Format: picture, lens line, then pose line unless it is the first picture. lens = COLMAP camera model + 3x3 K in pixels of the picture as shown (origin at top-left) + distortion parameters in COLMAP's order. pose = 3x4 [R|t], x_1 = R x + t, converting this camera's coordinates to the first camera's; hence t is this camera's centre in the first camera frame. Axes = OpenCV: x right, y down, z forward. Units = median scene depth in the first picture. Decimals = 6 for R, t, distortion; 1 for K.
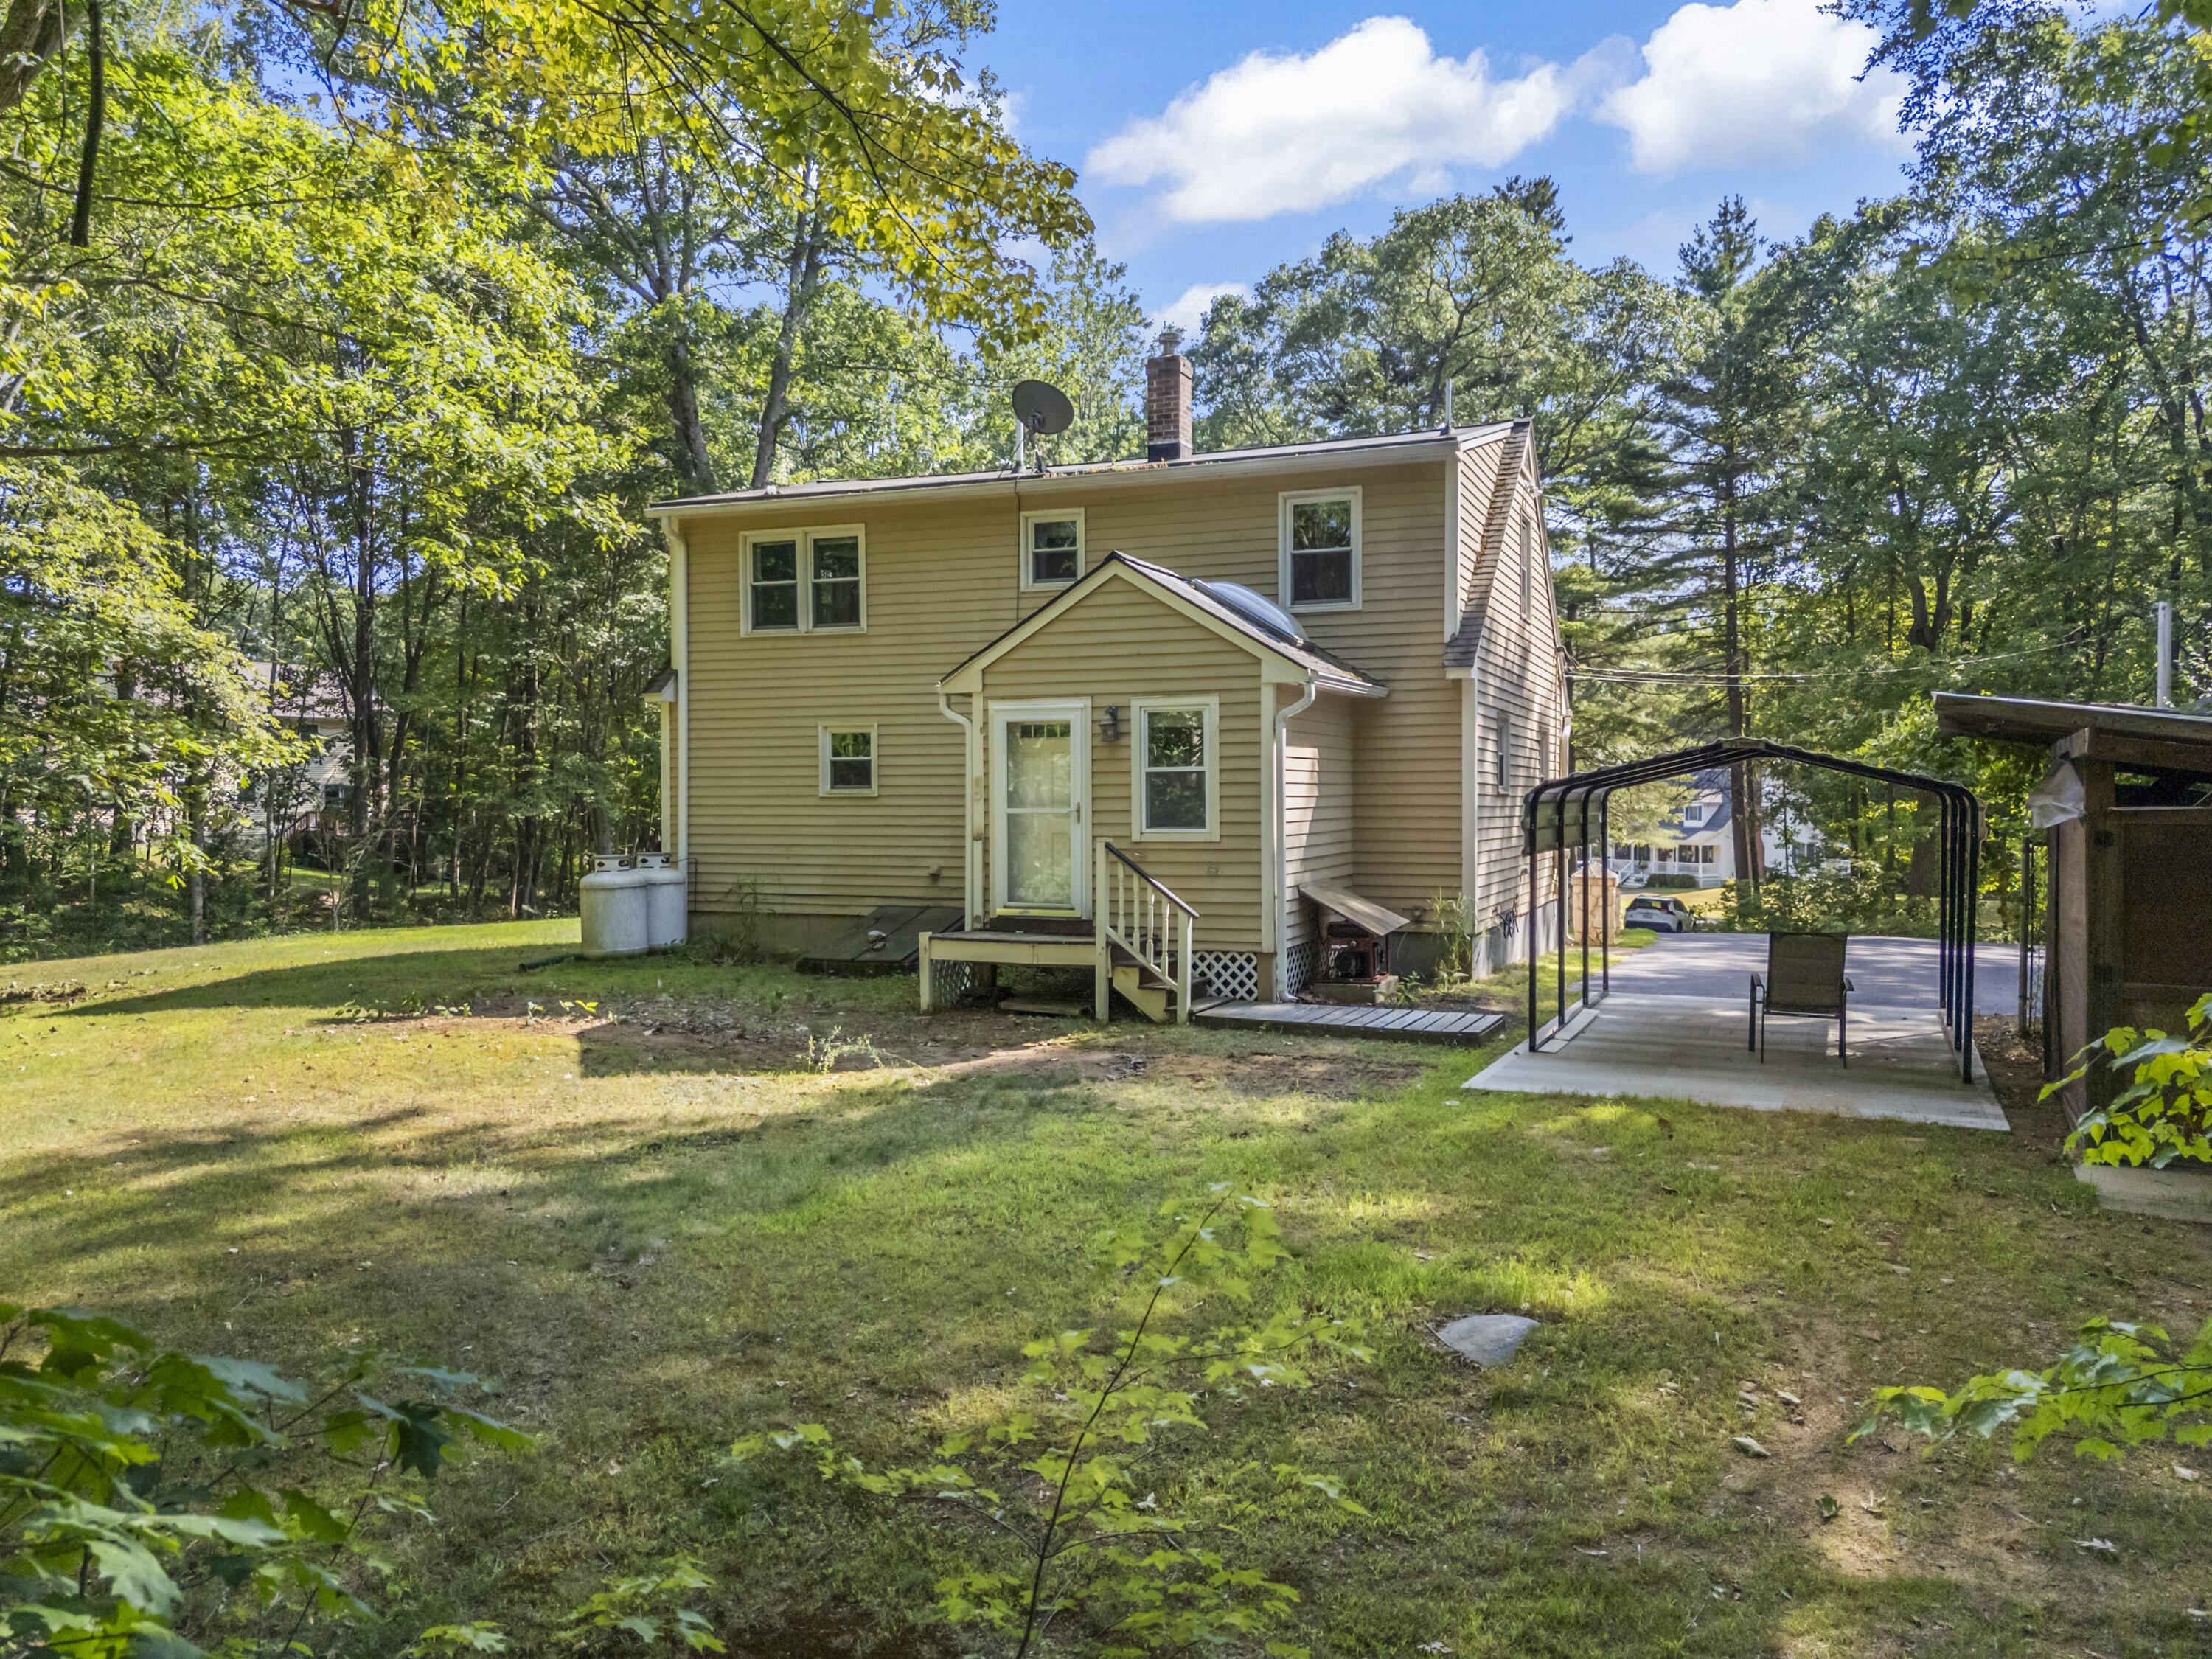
lens RADIAL K [[1658.0, 0, 1112.6], [0, 1658.0, 835.8], [0, 0, 1]] dist [0.049860, -0.051757]
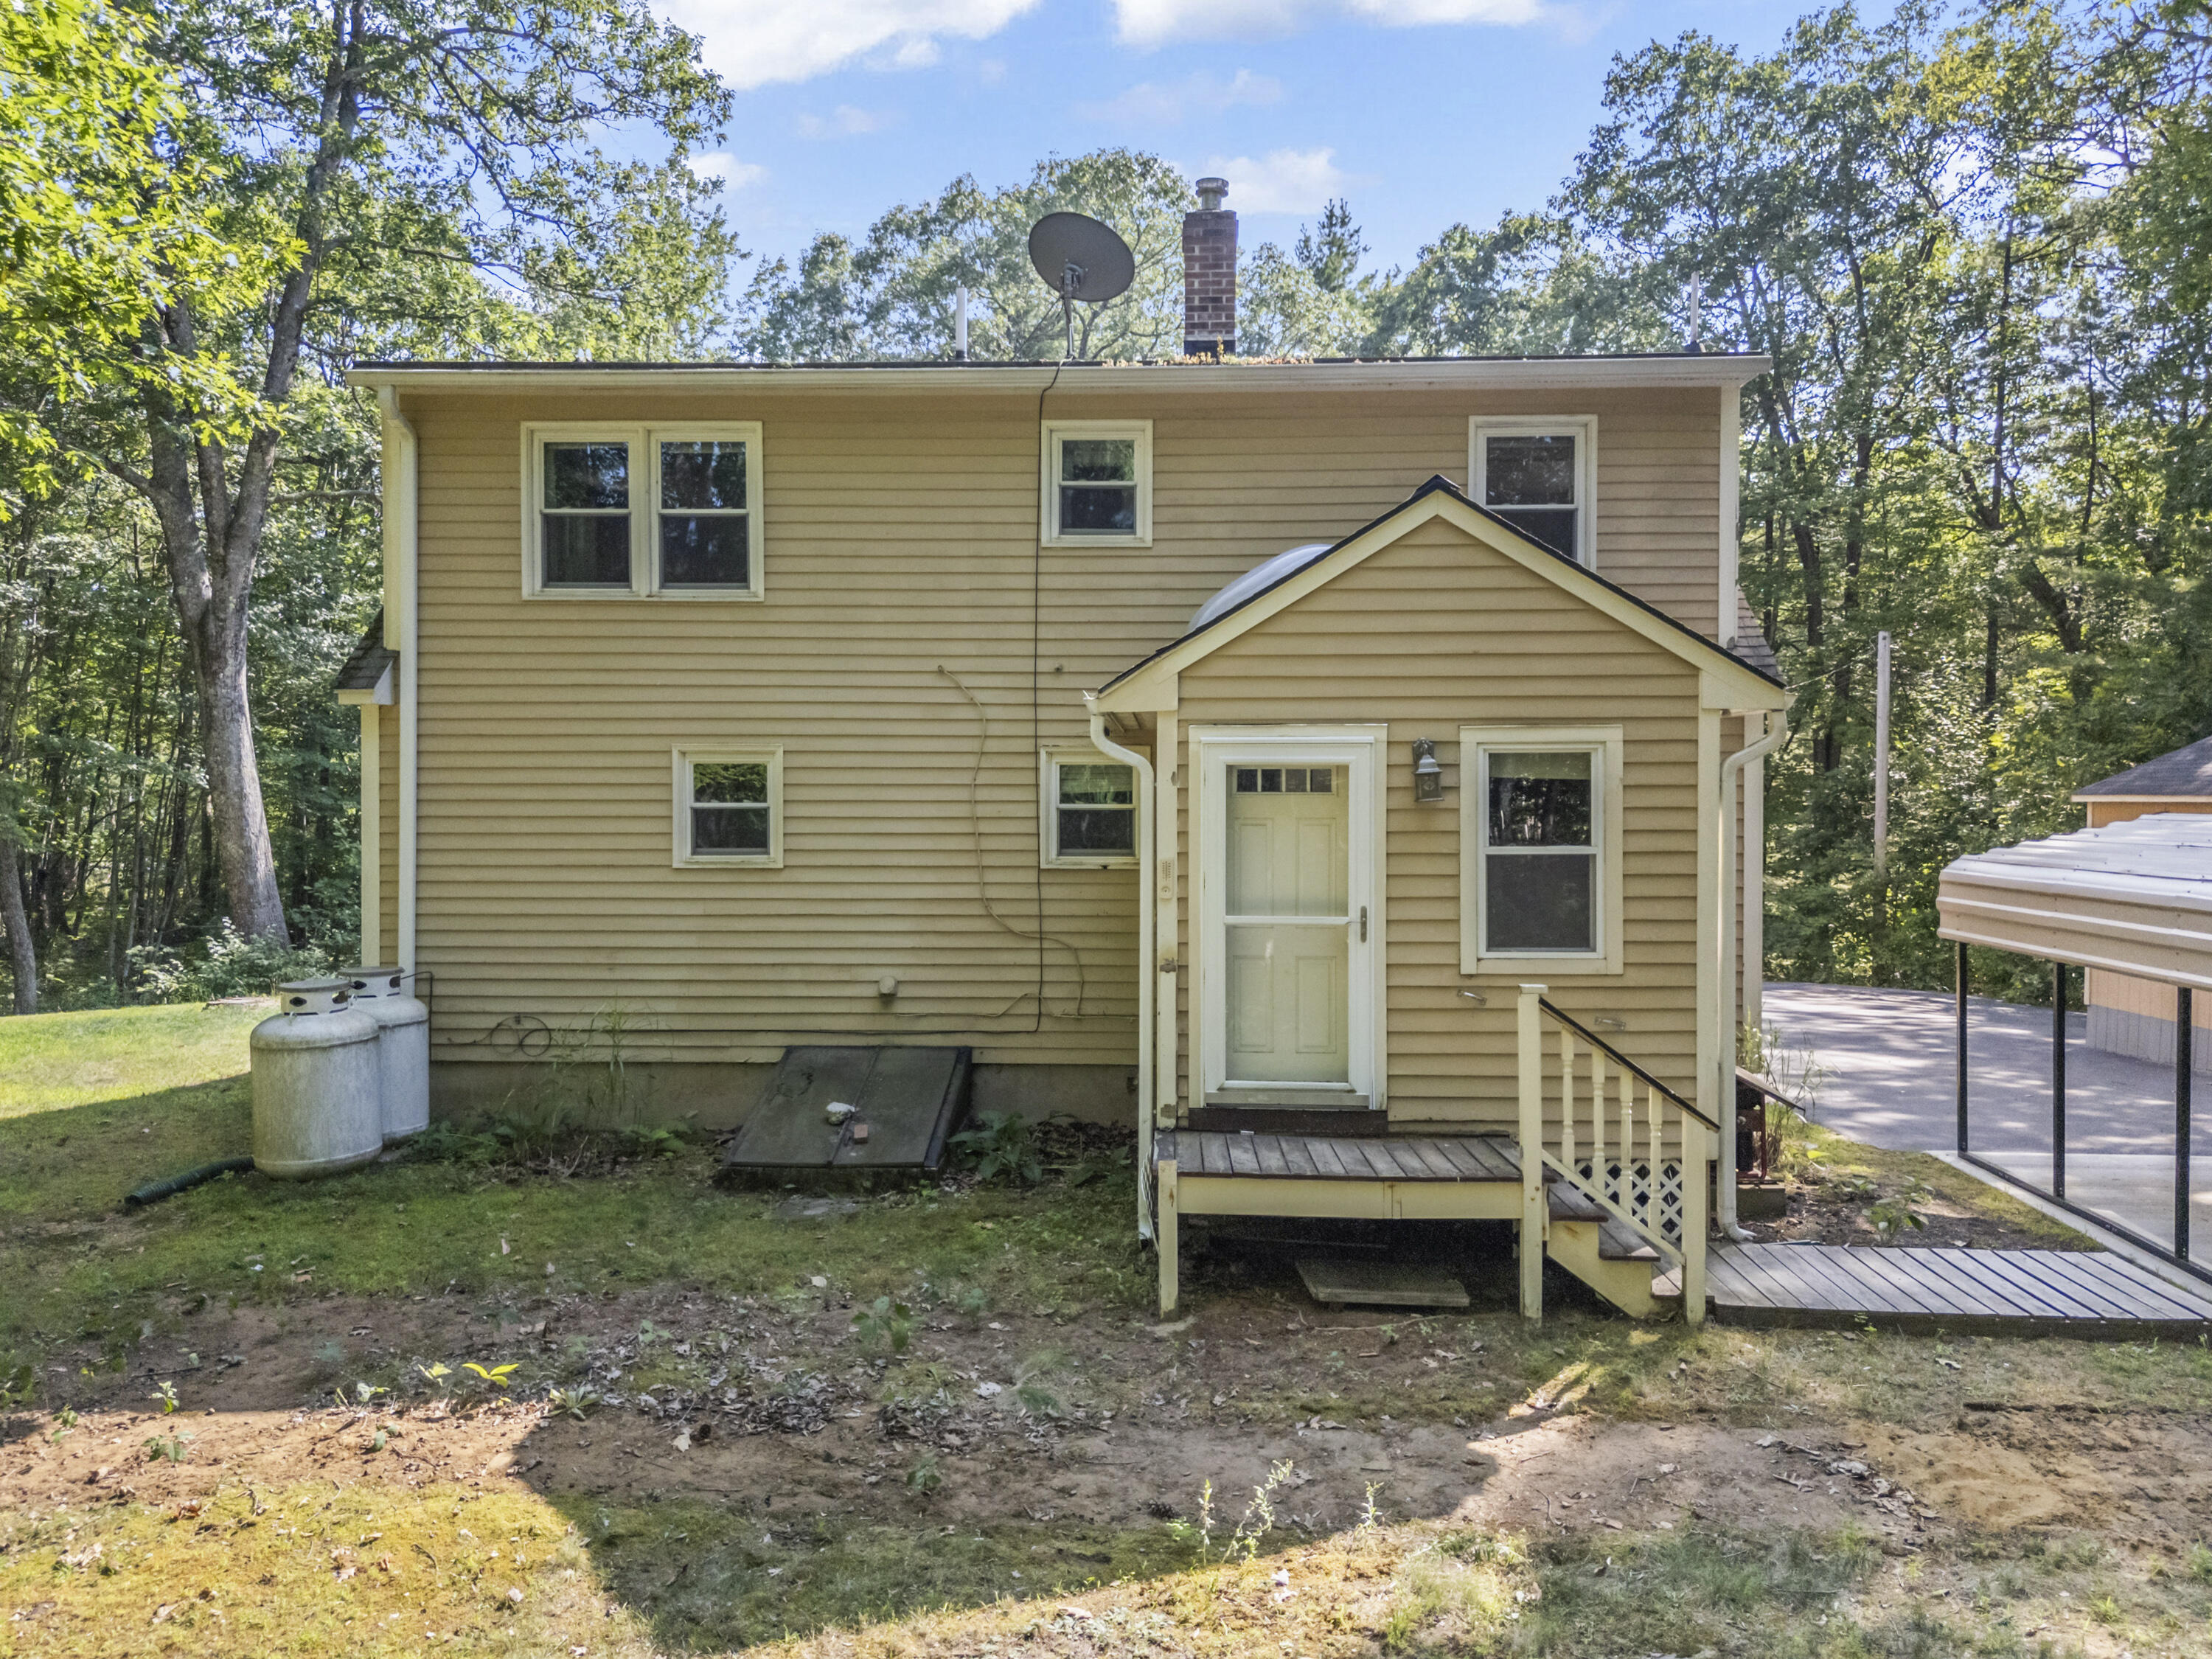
lens RADIAL K [[1658.0, 0, 1116.5], [0, 1658.0, 820.1], [0, 0, 1]] dist [0.049860, -0.051757]
pose [[0.939721, -0.000409, 0.341942, -0.235086], [0.003650, 0.999954, -0.008835, -0.035503], [-0.341923, 0.009550, 0.939679, 0.379710]]
